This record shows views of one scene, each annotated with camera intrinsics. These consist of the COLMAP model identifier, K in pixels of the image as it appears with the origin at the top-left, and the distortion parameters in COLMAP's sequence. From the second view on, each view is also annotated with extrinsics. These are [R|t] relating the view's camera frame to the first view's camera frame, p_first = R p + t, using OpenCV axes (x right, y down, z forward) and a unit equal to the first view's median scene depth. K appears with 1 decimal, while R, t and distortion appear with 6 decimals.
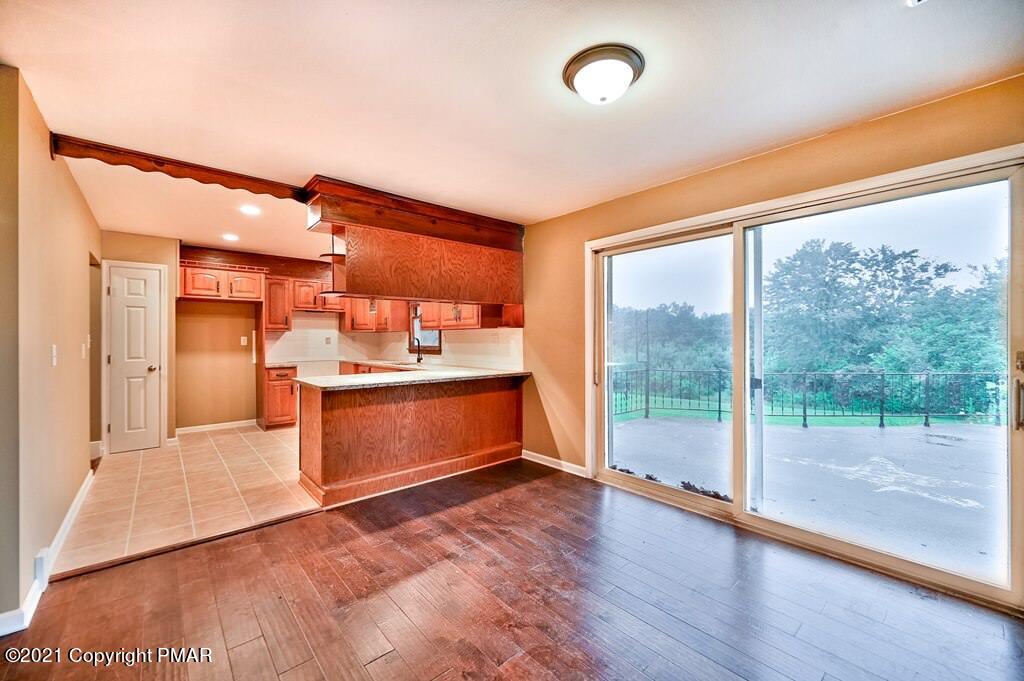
lens RADIAL K [[405.9, 0, 521.2], [0, 405.9, 337.2], [0, 0, 1]] dist [0.002110, 0.000309]
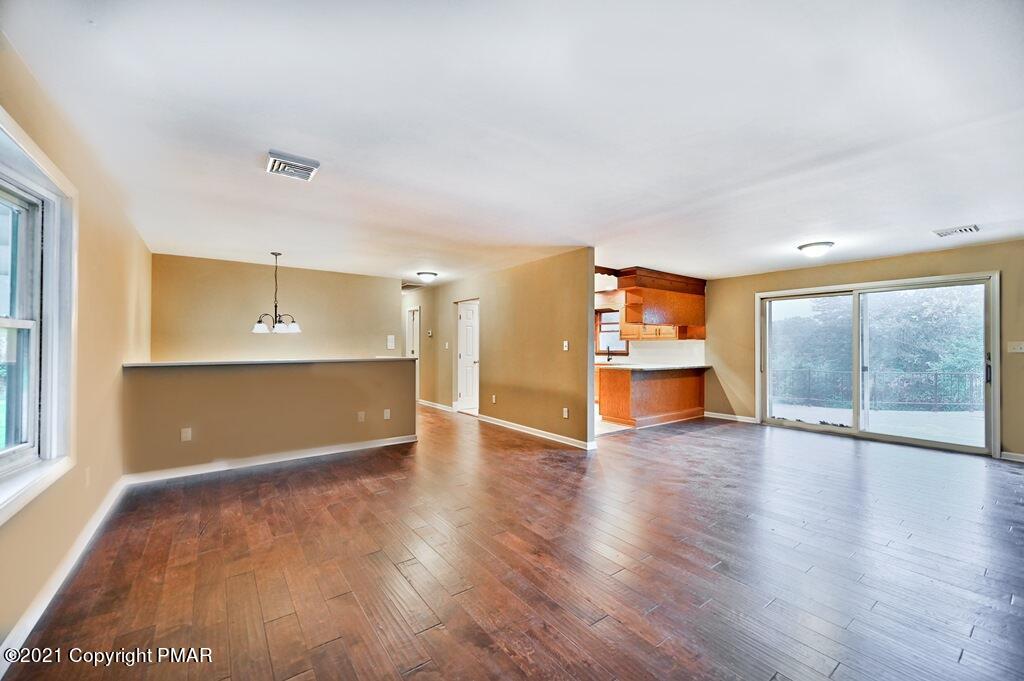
lens RADIAL K [[404.5, 0, 515.0], [0, 404.5, 342.1], [0, 0, 1]] dist [-0.000337, 0.000157]
pose [[0.996279, 0.005002, -0.086041, -0.556805], [-0.005517, 0.999968, -0.005747, 0.000434], [0.086009, 0.006200, 0.996275, -0.655629]]
